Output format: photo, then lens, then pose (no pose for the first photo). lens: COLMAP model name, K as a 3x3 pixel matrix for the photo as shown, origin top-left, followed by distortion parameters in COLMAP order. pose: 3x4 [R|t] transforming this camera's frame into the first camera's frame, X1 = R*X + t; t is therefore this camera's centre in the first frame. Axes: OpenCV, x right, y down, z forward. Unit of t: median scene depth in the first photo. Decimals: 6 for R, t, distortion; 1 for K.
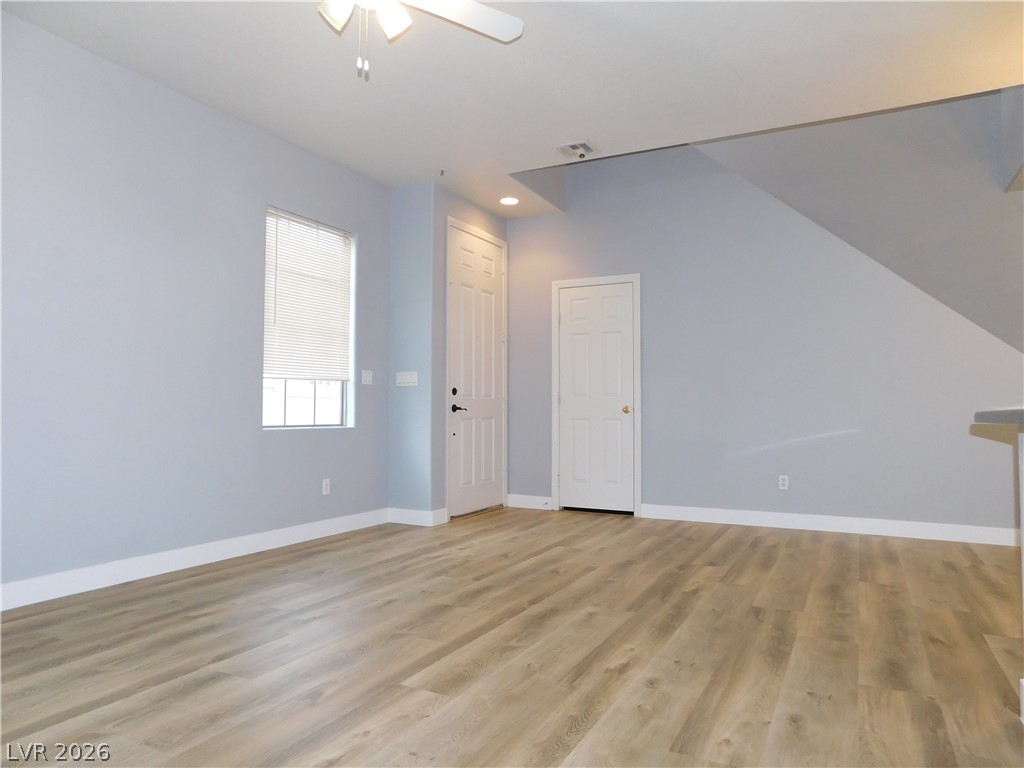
lens RADIAL K [[678.3, 0, 511.5], [0, 678.3, 388.0], [0, 0, 1]] dist [-0.061174, 0.050703]
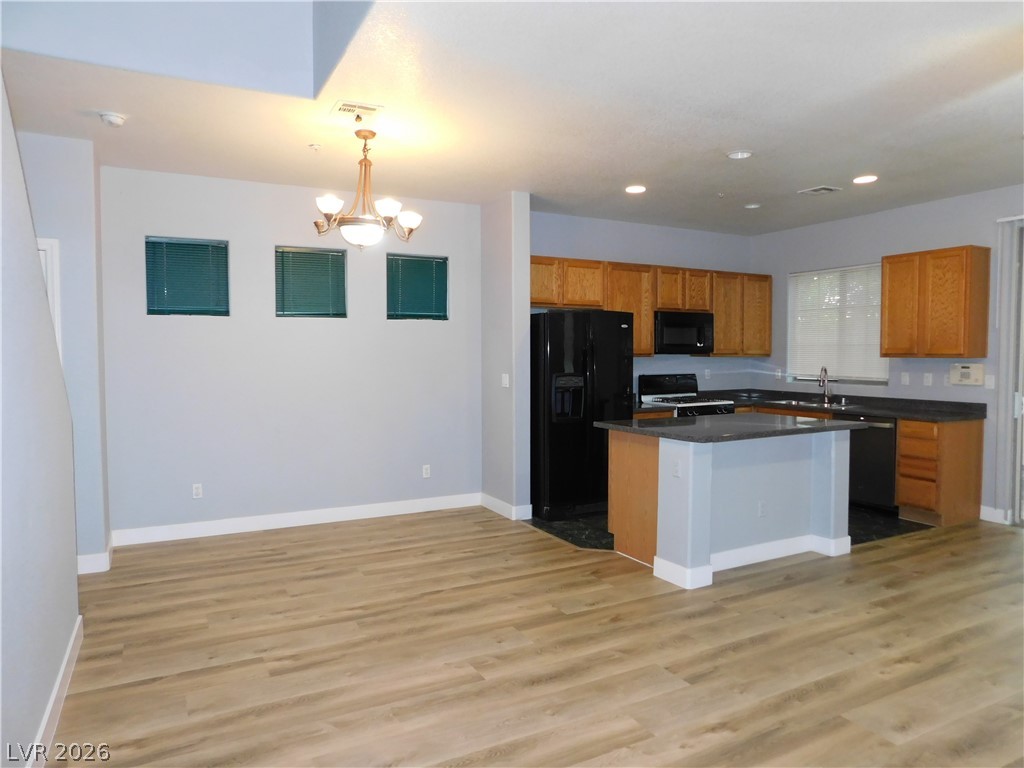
lens RADIAL K [[678.3, 0, 505.3], [0, 678.3, 398.4], [0, 0, 1]] dist [-0.061174, 0.050703]
pose [[-0.823404, -0.041096, 0.565966, 0.076534], [-0.016784, 0.998702, 0.048099, -0.107032], [-0.567208, 0.030105, -0.823024, 2.032848]]
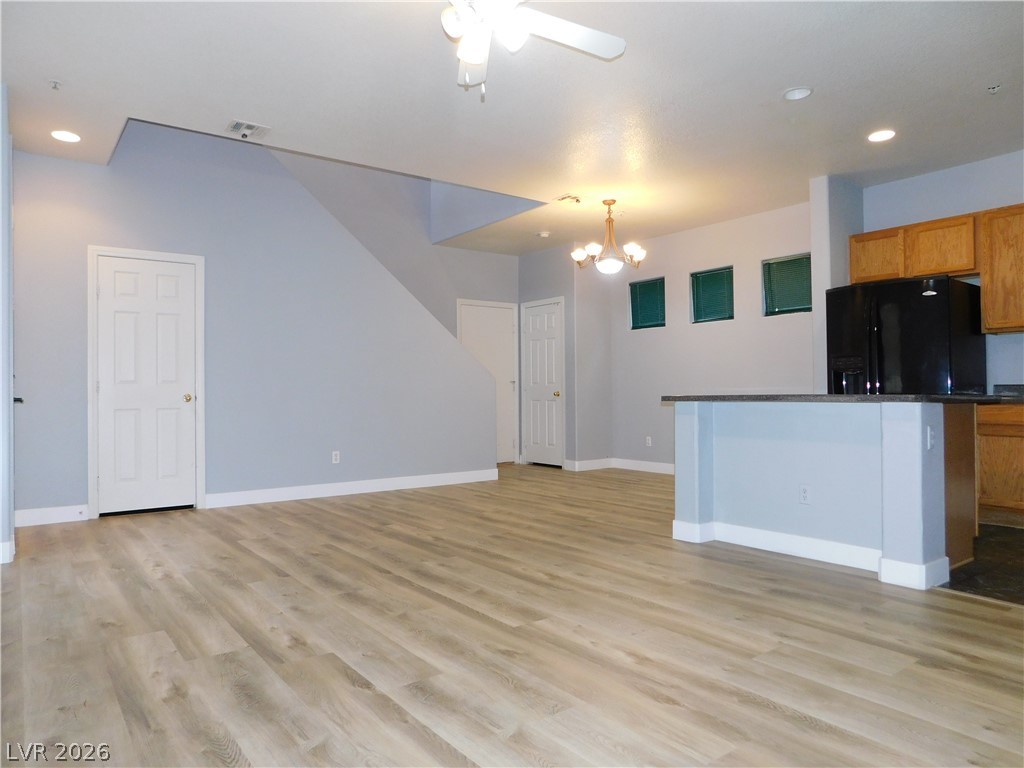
lens RADIAL K [[678.3, 0, 512.3], [0, 678.3, 381.5], [0, 0, 1]] dist [-0.061174, 0.050703]
pose [[0.431344, 0.007566, 0.902156, -0.974234], [-0.017316, 0.999850, -0.000107, 0.002389], [-0.902021, -0.015575, 0.431410, 0.380224]]
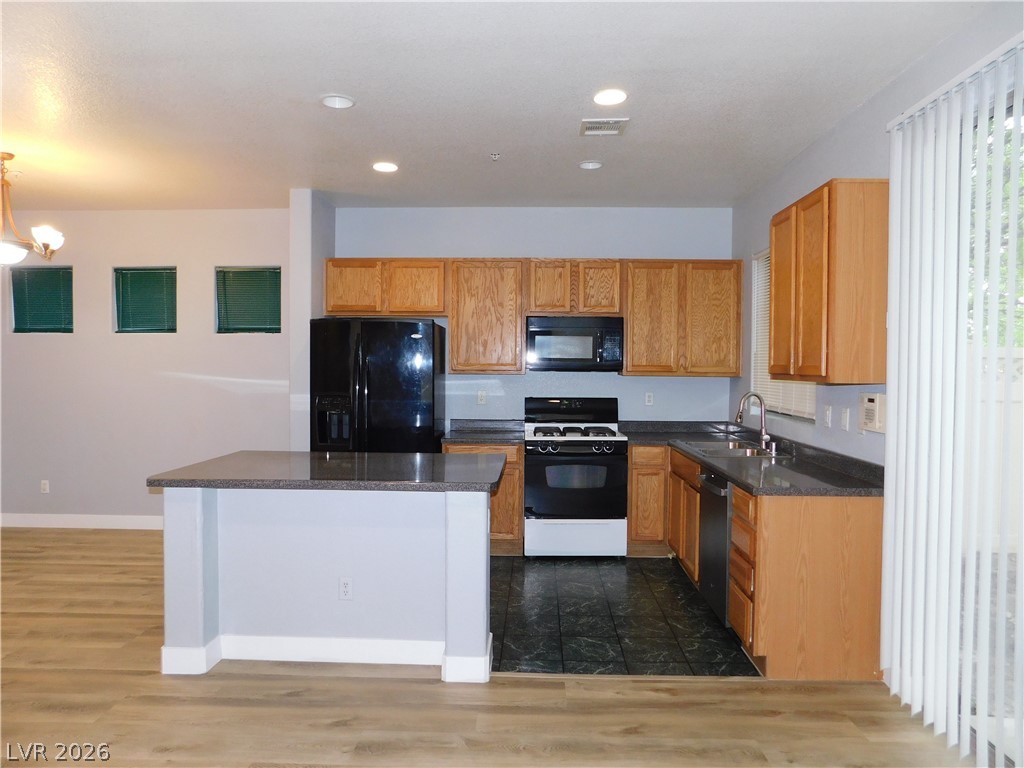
lens RADIAL K [[678.3, 0, 512.6], [0, 678.3, 379.3], [0, 0, 1]] dist [-0.061174, 0.050703]
pose [[-0.430852, -0.024730, 0.902084, -0.651533], [-0.031595, 0.999425, 0.012308, -0.153438], [-0.901869, -0.023198, -0.431386, 0.664134]]
